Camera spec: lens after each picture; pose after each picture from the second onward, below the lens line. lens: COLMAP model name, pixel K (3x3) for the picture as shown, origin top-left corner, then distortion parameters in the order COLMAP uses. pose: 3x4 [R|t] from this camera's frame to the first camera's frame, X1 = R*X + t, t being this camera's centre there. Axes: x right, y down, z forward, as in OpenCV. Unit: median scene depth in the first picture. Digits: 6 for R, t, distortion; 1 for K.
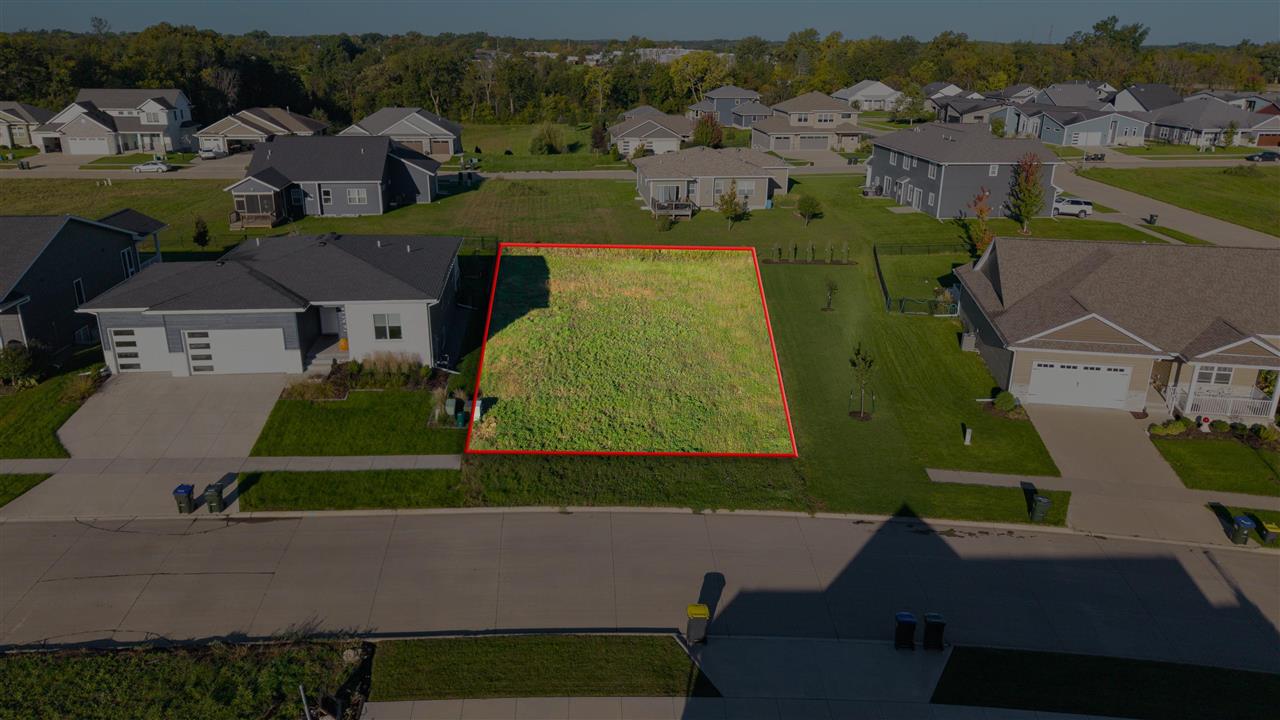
lens RADIAL K [[895.9, 0, 642.7], [0, 895.9, 385.8], [0, 0, 1]] dist [0.034581, -0.047332]
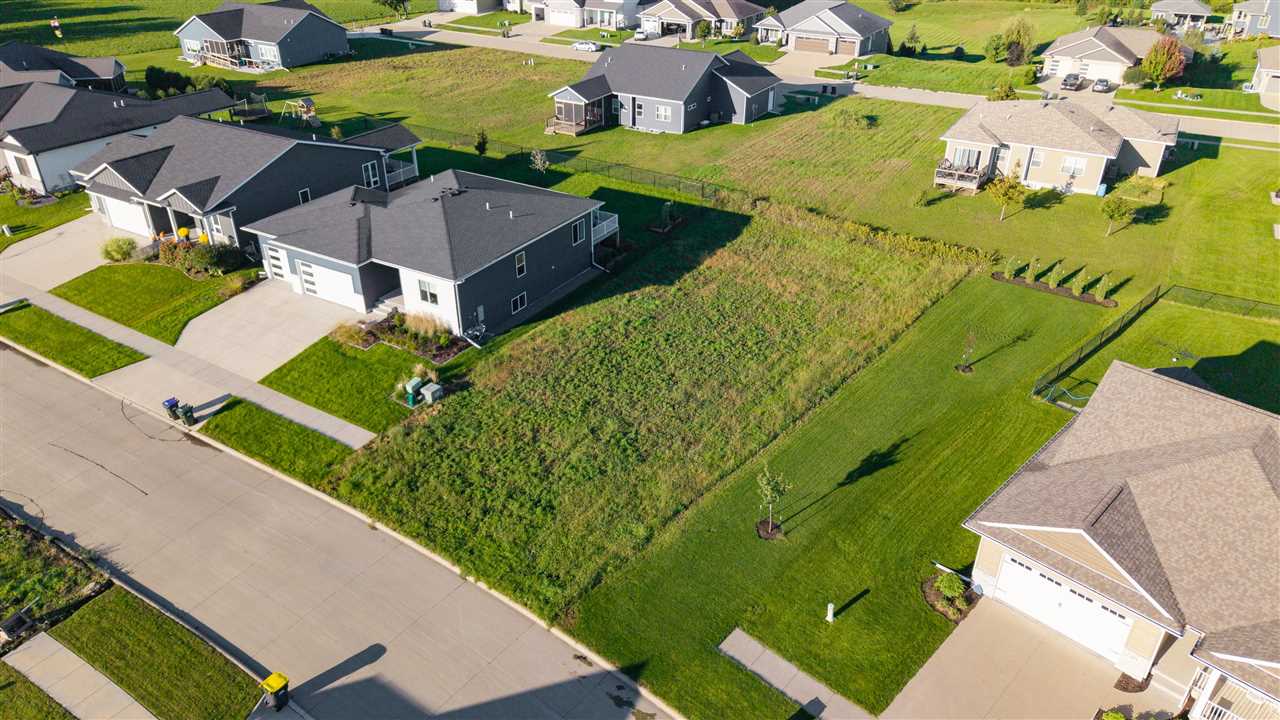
lens RADIAL K [[868.1, 0, 640.0], [0, 868.1, 360.0], [0, 0, 1]] dist [0.034742, -0.037675]
pose [[0.802698, 0.290260, -0.520985, 0.324486], [-0.210303, 0.955217, 0.208167, -0.166178], [0.558076, -0.057531, 0.827793, 0.147600]]
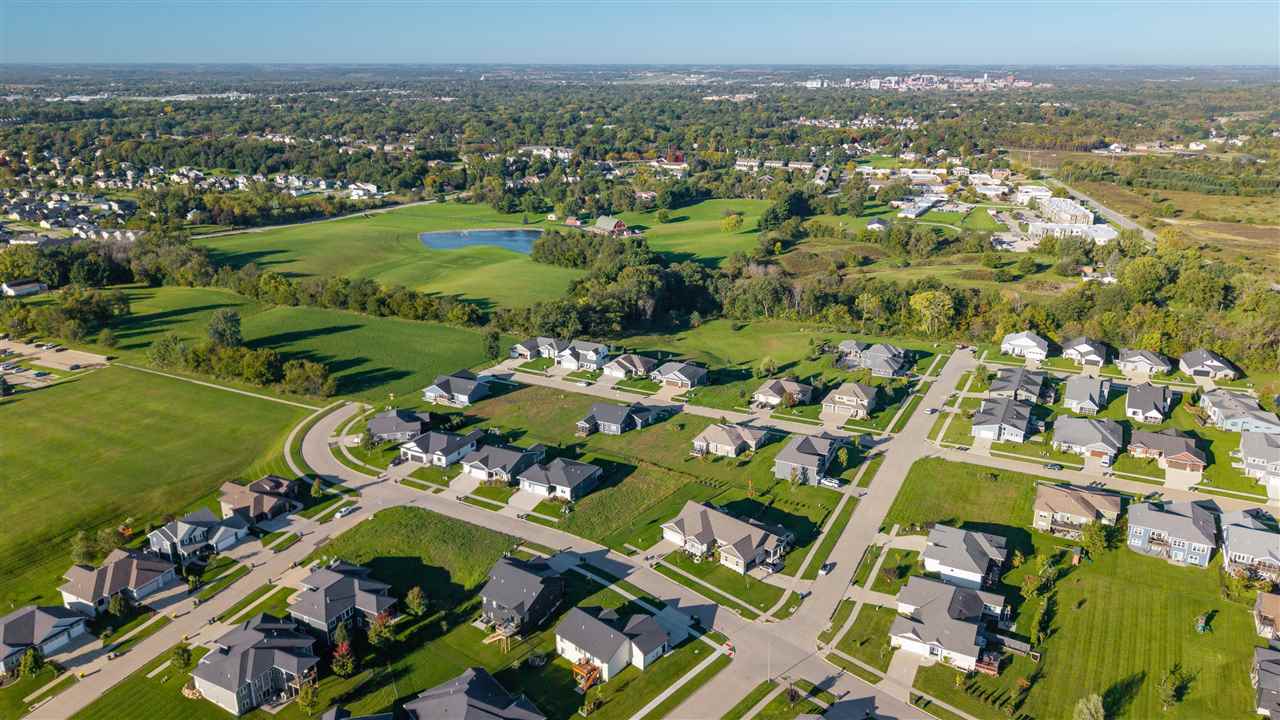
lens RADIAL K [[918.6, 0, 640.0], [0, 918.6, 360.0], [0, 0, 1]] dist [0.029621, -0.003649]
pose [[0.832786, 0.165844, -0.528170, 1.738920], [-0.189493, 0.981836, 0.009514, -0.591701], [0.520154, 0.092162, 0.849086, -2.111790]]
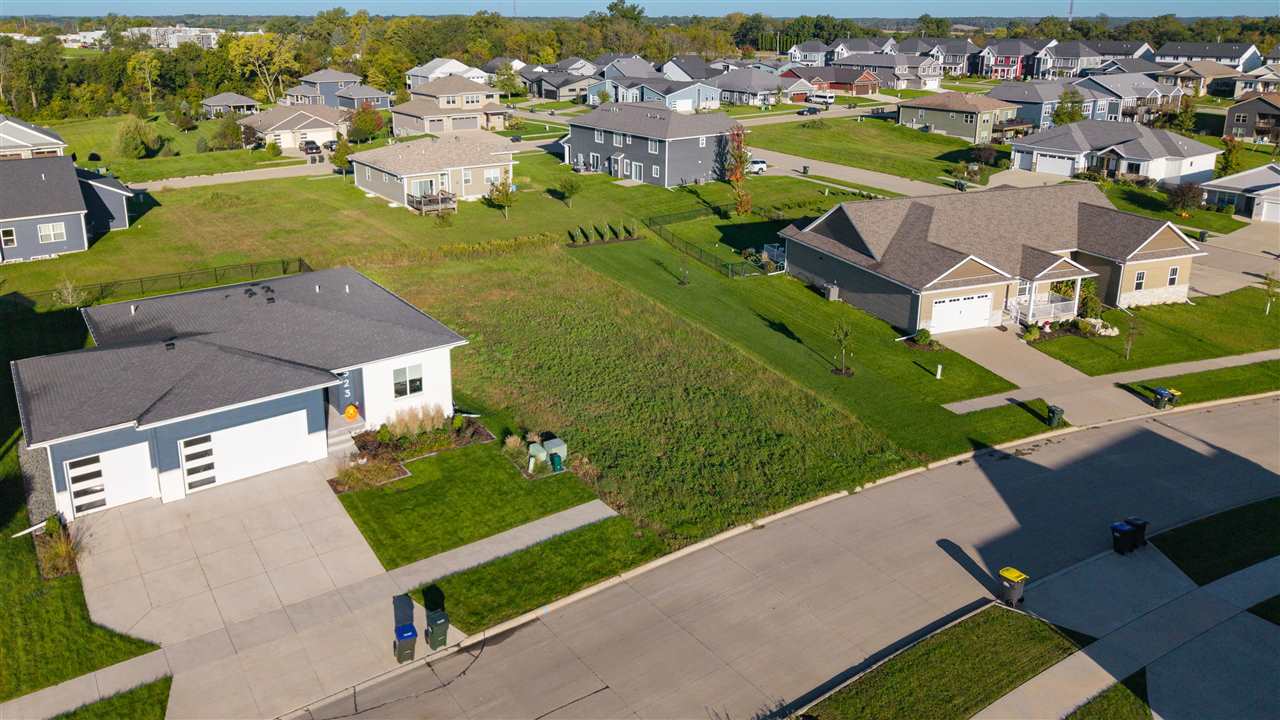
lens RADIAL K [[908.6, 0, 630.5], [0, 908.6, 227.2], [0, 0, 1]] dist [0.001655, -0.001103]
pose [[0.861528, -0.121610, 0.492931, -0.318346], [0.186693, 0.978749, -0.084831, -0.059804], [-0.472139, 0.165111, 0.865923, 0.068635]]
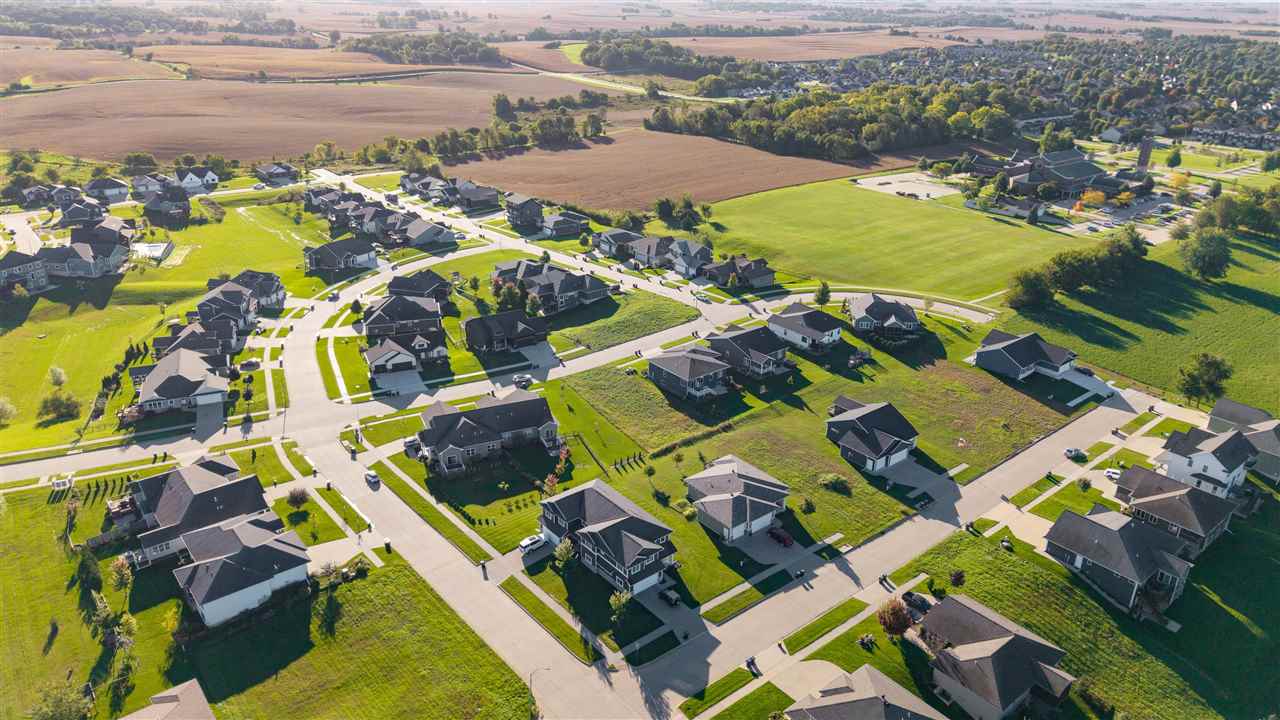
lens RADIAL K [[868.1, 0, 640.0], [0, 868.1, 360.0], [0, 0, 1]] dist [0.034742, -0.037675]
pose [[-0.841110, 0.190929, -0.506043, 1.284840], [-0.212538, 0.743678, 0.633854, -1.822020], [0.497354, 0.640694, -0.584935, 2.239063]]
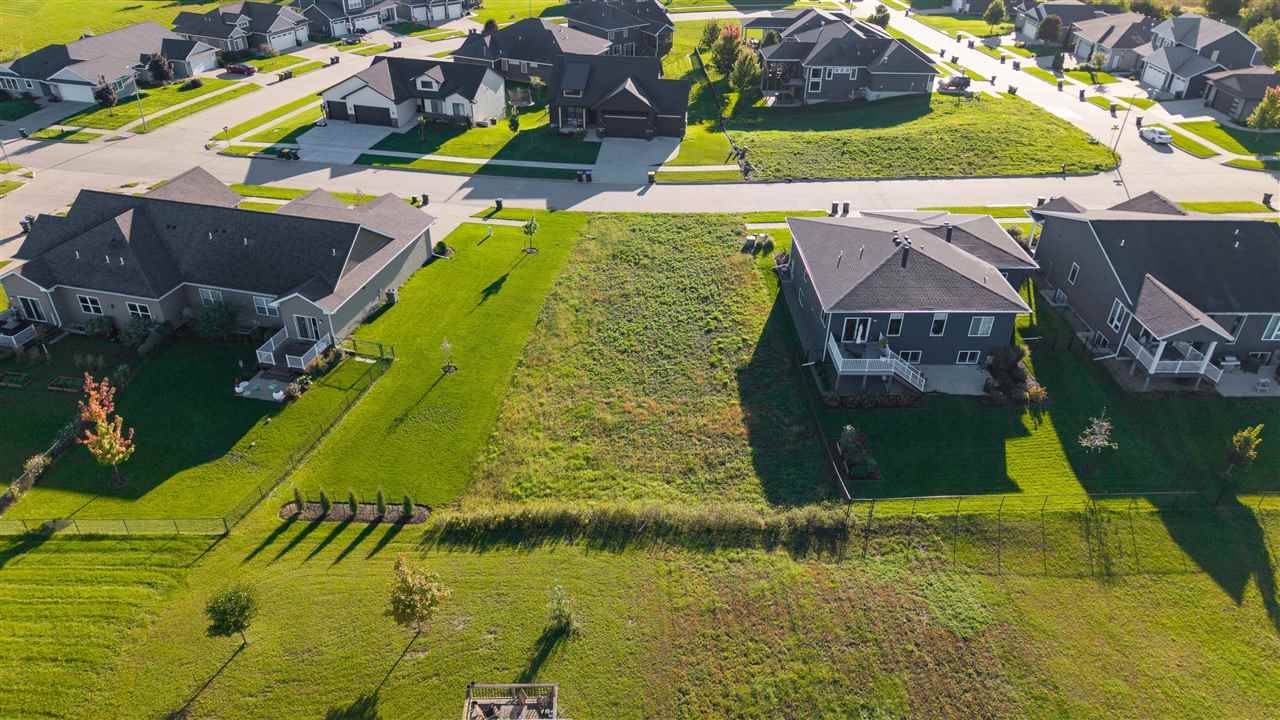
lens RADIAL K [[860.4, 0, 640.0], [0, 860.4, 360.0], [0, 0, 1]] dist [0.033342, -0.035572]
pose [[-0.996304, -0.070441, 0.049156, -0.038842], [-0.002868, 0.599227, 0.800574, -0.711919], [-0.085849, 0.797474, -0.597215, 1.308583]]
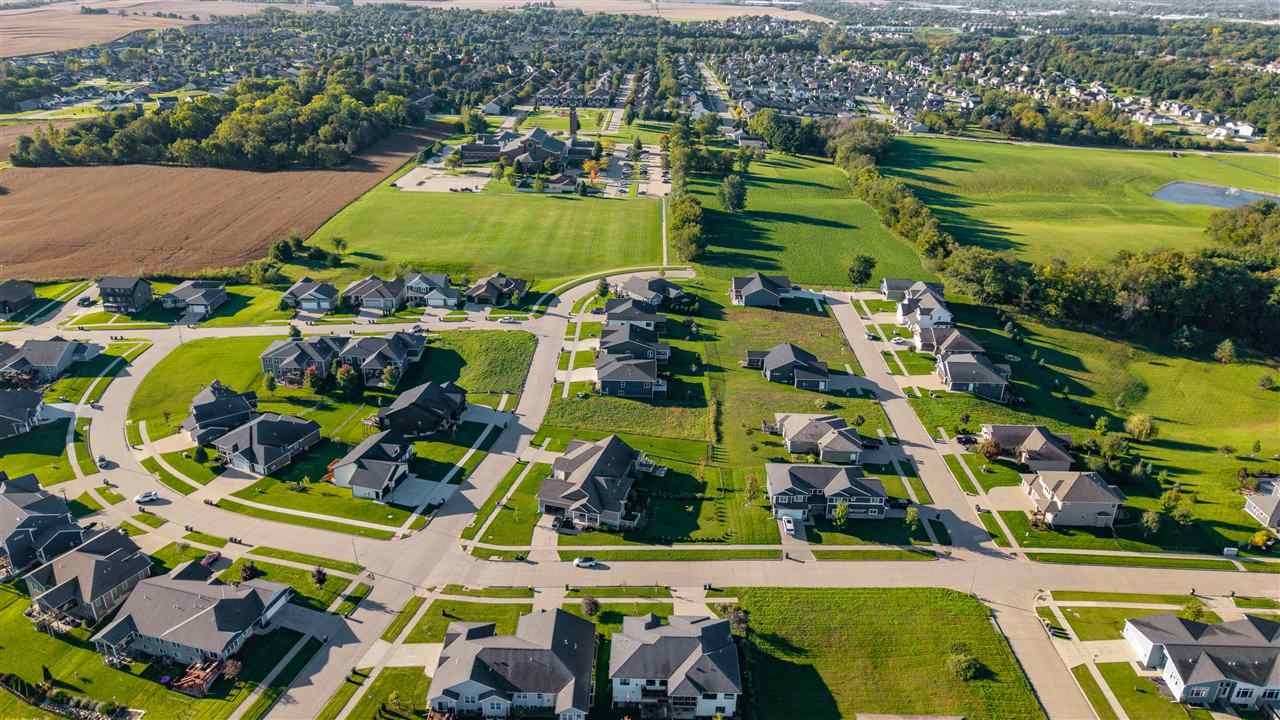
lens RADIAL K [[860.4, 0, 640.0], [0, 860.4, 360.0], [0, 0, 1]] dist [0.033342, -0.035572]
pose [[-0.130607, 0.398915, -0.907639, 2.611356], [-0.367531, 0.830772, 0.418018, -1.460648], [0.920795, 0.388181, 0.038109, 0.603853]]
